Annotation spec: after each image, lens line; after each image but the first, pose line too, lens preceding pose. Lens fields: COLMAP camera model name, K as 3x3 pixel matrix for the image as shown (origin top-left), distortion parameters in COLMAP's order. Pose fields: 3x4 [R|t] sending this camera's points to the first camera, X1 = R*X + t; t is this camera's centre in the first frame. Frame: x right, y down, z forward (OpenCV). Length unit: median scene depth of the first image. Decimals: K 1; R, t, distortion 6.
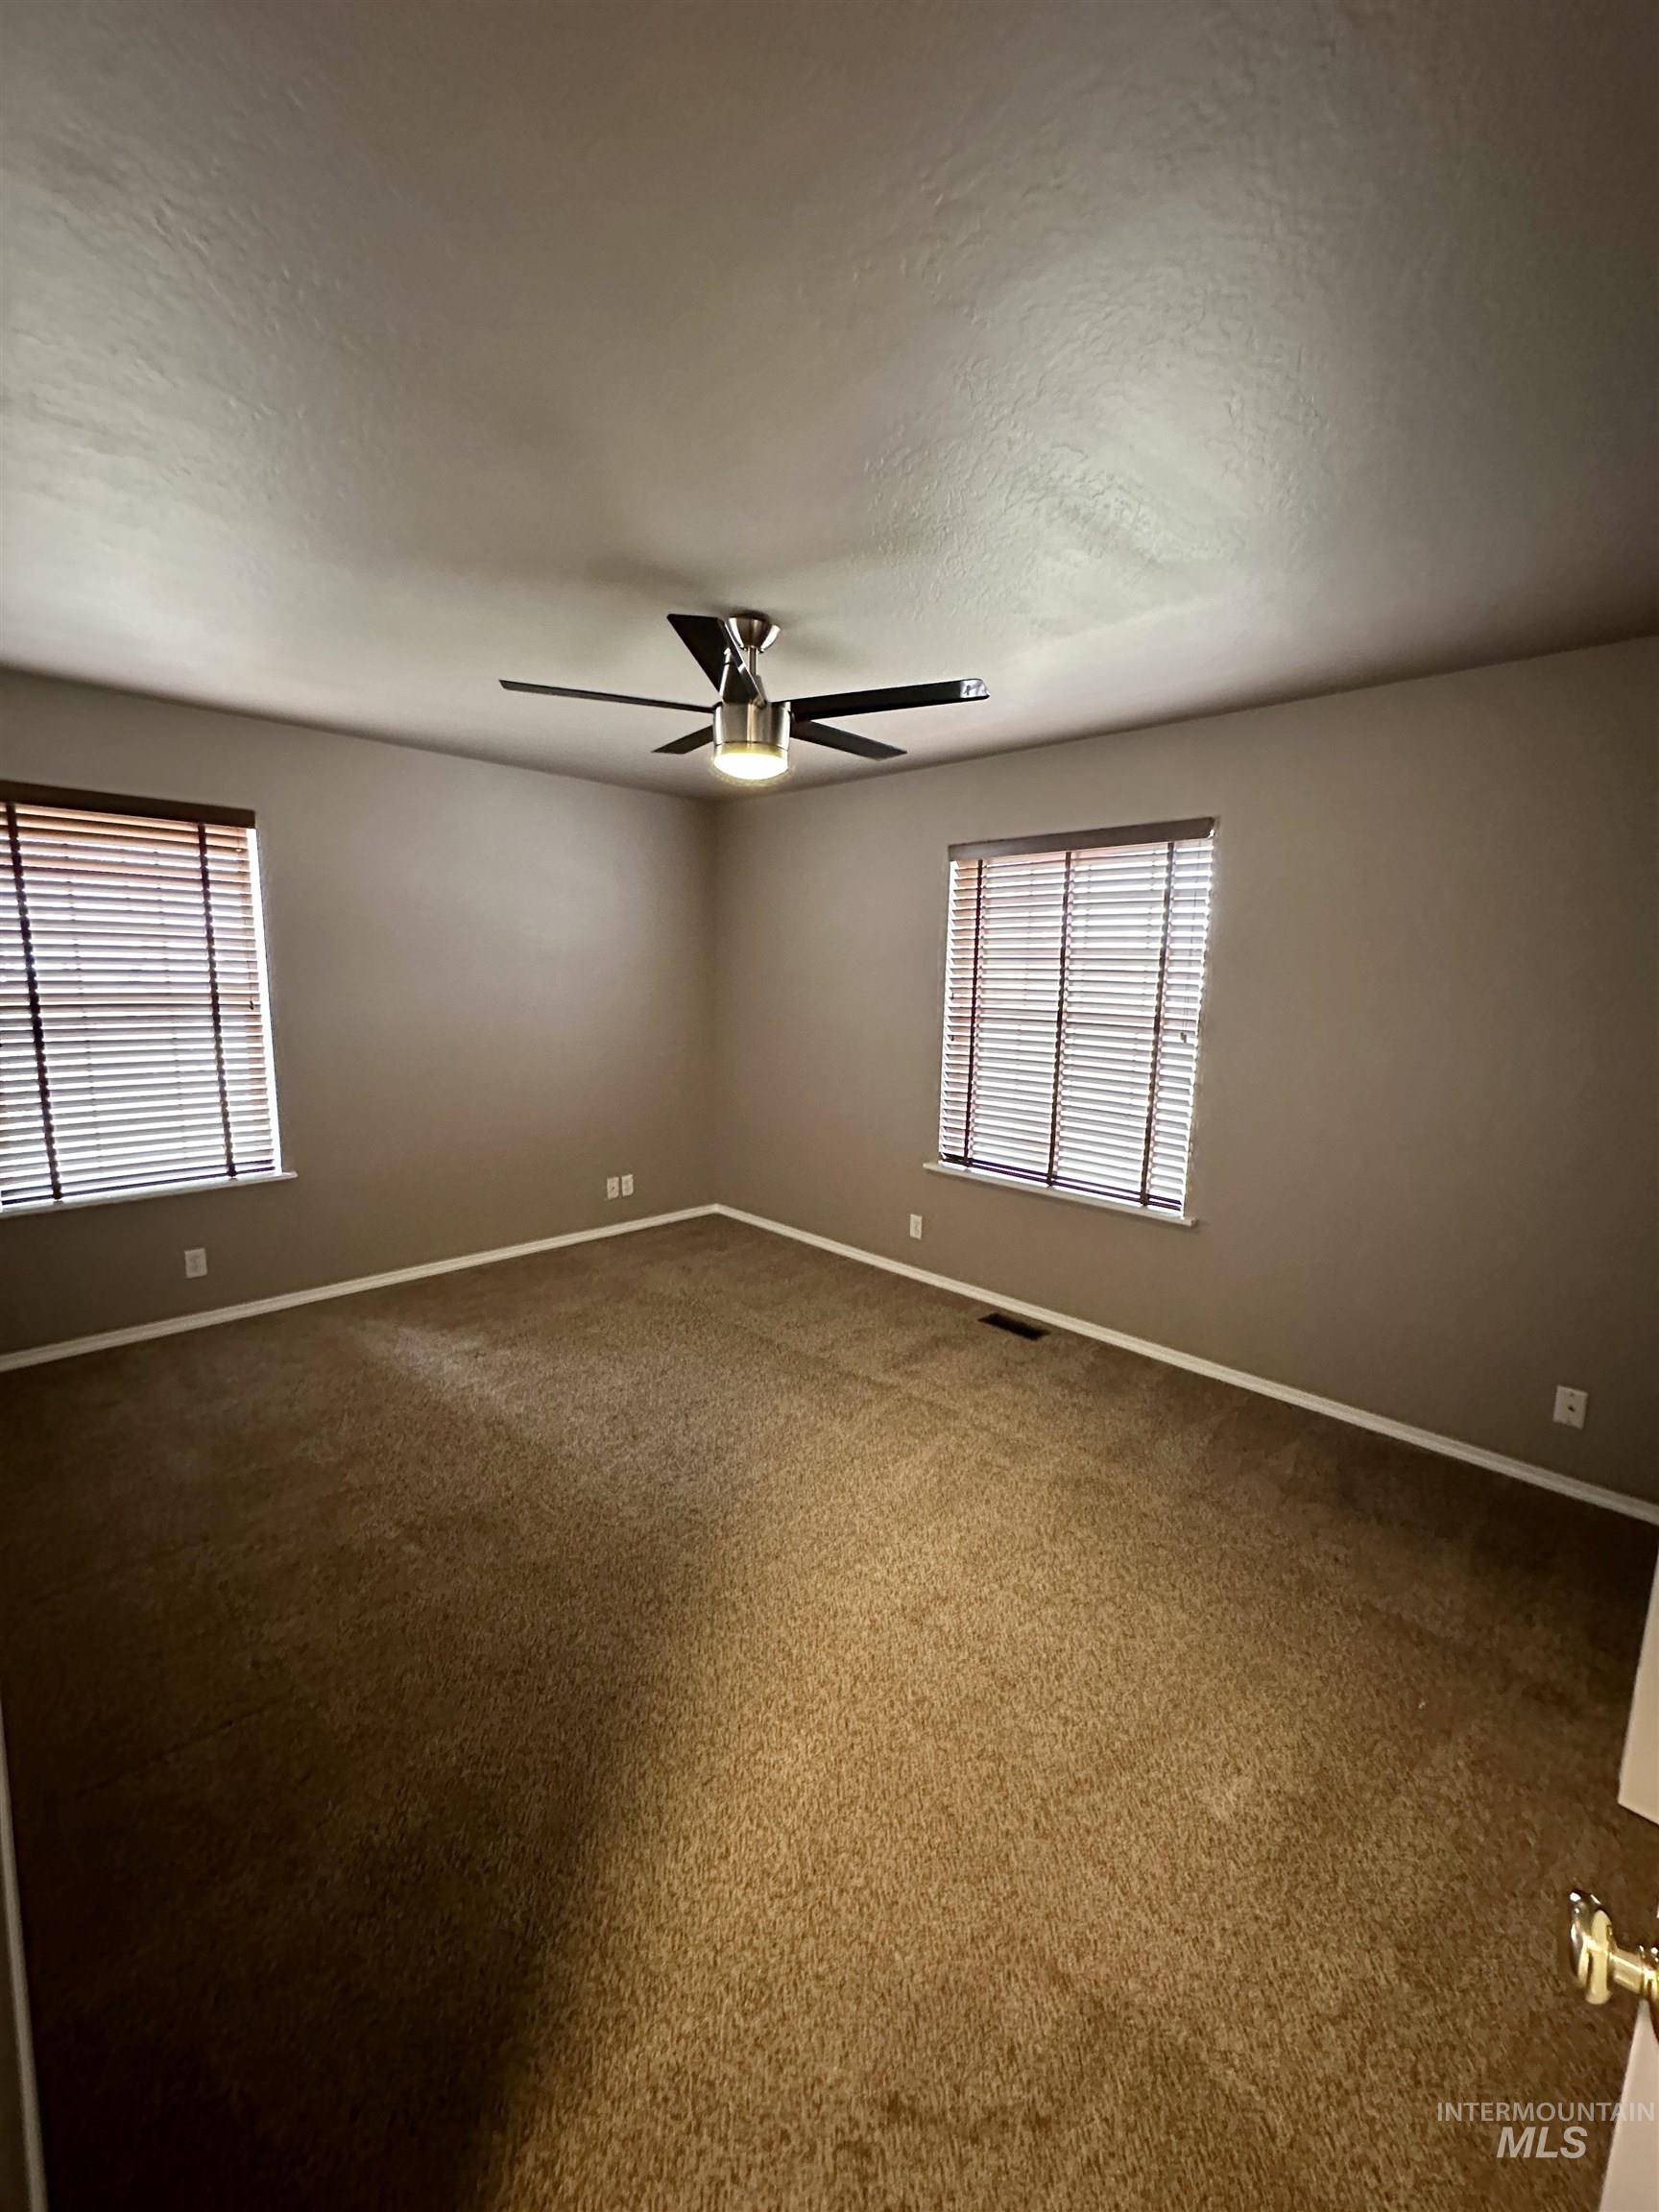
lens RADIAL K [[887.3, 0, 833.1], [0, 887.3, 1102.2], [0, 0, 1]] dist [-0.007046, 0.002896]
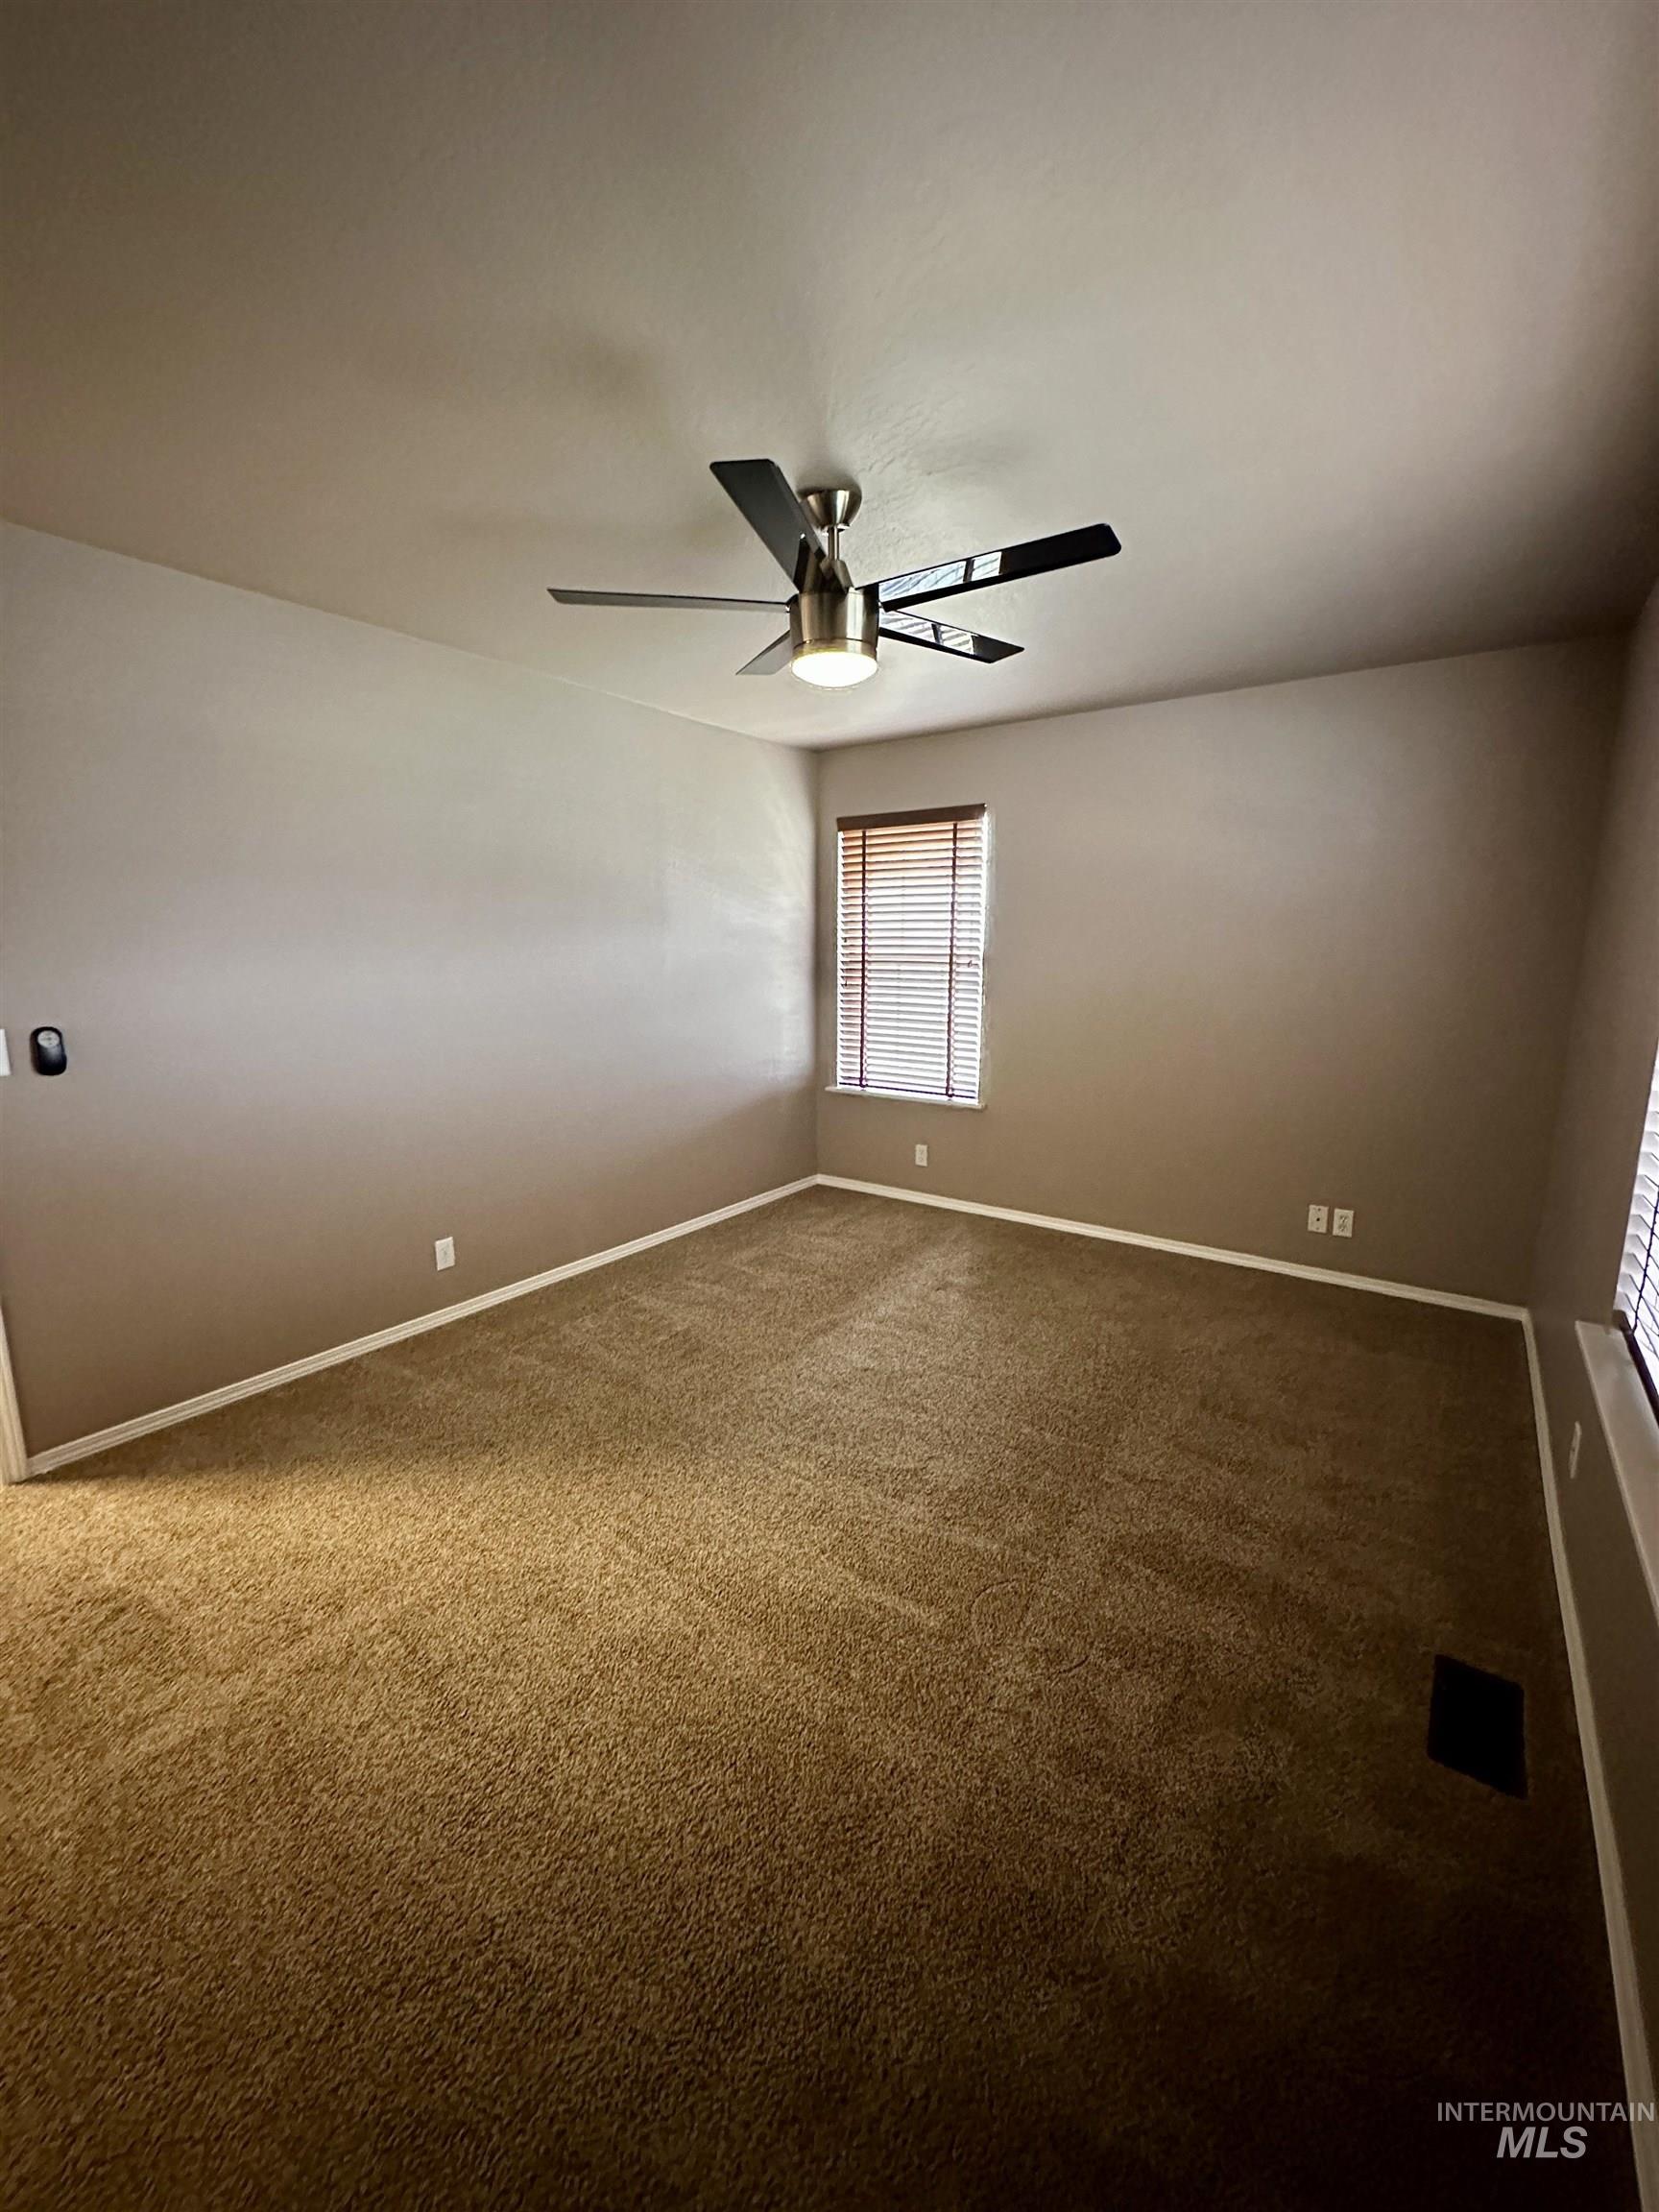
lens RADIAL K [[887.3, 0, 835.1], [0, 887.3, 1106.7], [0, 0, 1]] dist [-0.007046, 0.002896]
pose [[0.158778, 0.161427, -0.974028, 0.776988], [-0.144953, 0.979664, 0.138732, -0.080832], [0.976616, 0.119160, 0.178949, 0.860254]]
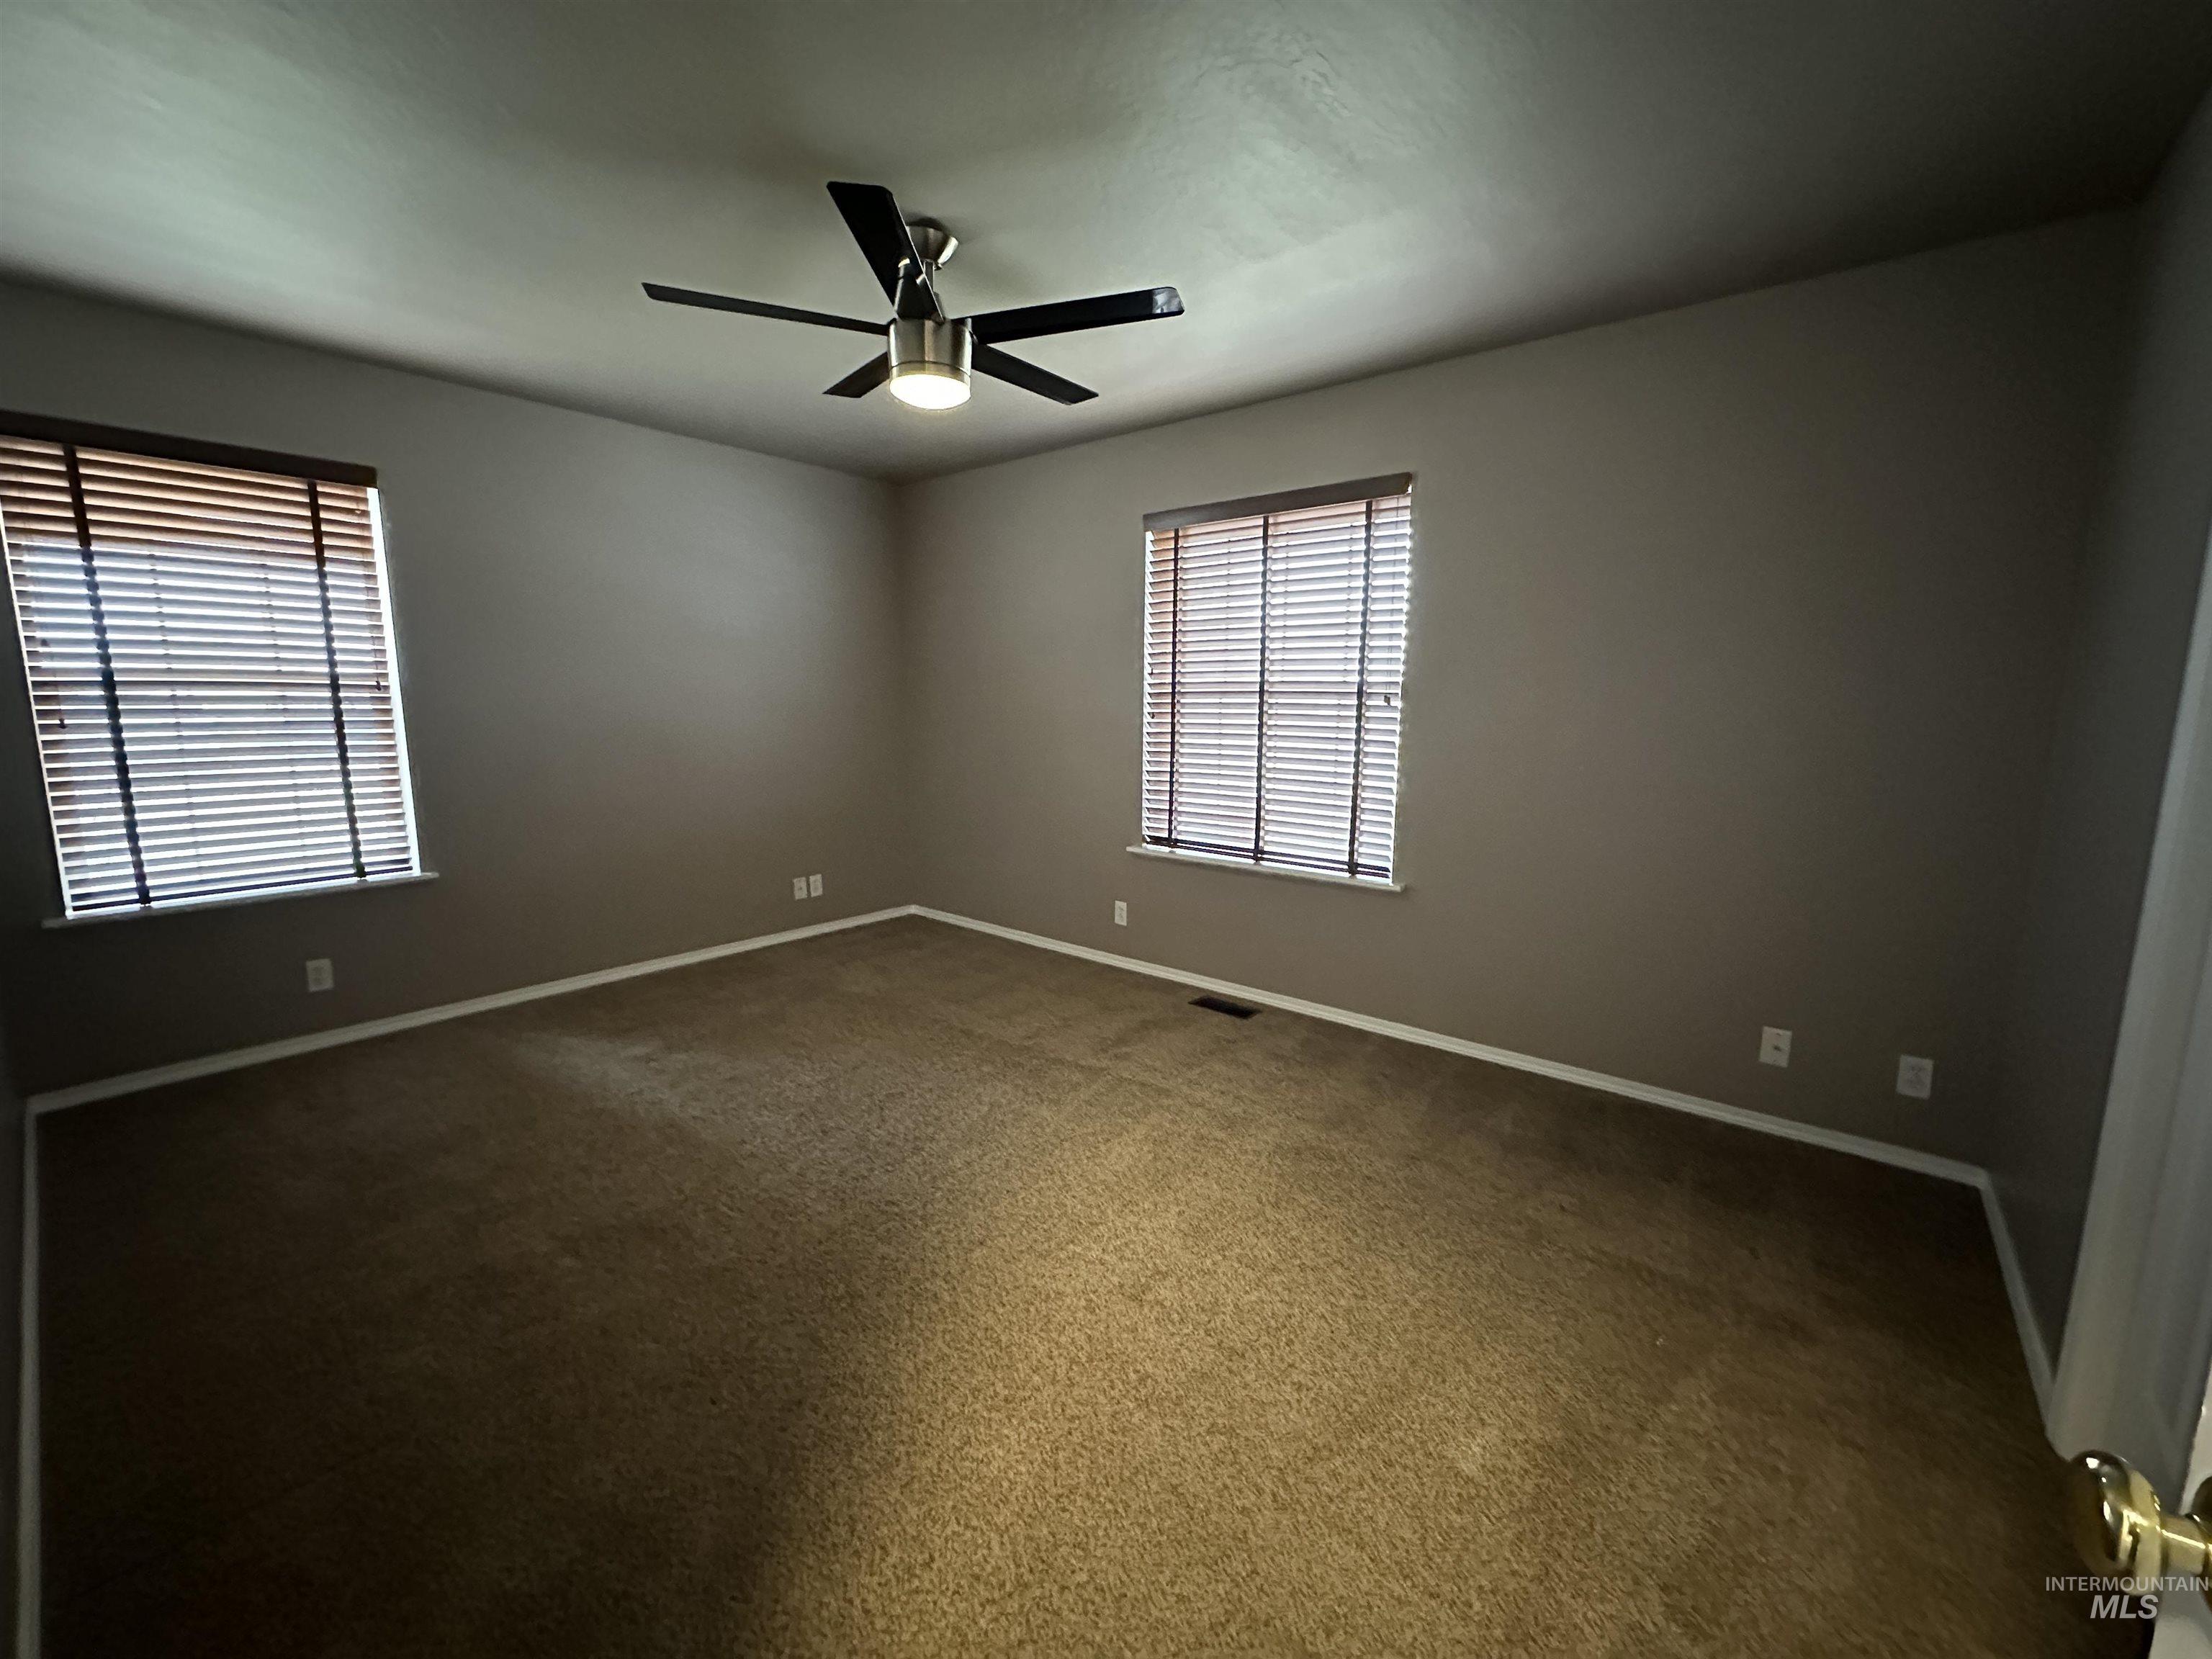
lens RADIAL K [[887.3, 0, 1107.3], [0, 887.3, 821.6], [0, 0, 1]] dist [-0.007046, 0.002896]
pose [[0.996135, -0.028023, 0.083240, 0.001350], [0.028463, 0.999586, -0.004095, 0.073716], [-0.083091, 0.006448, 0.996521, 0.062650]]
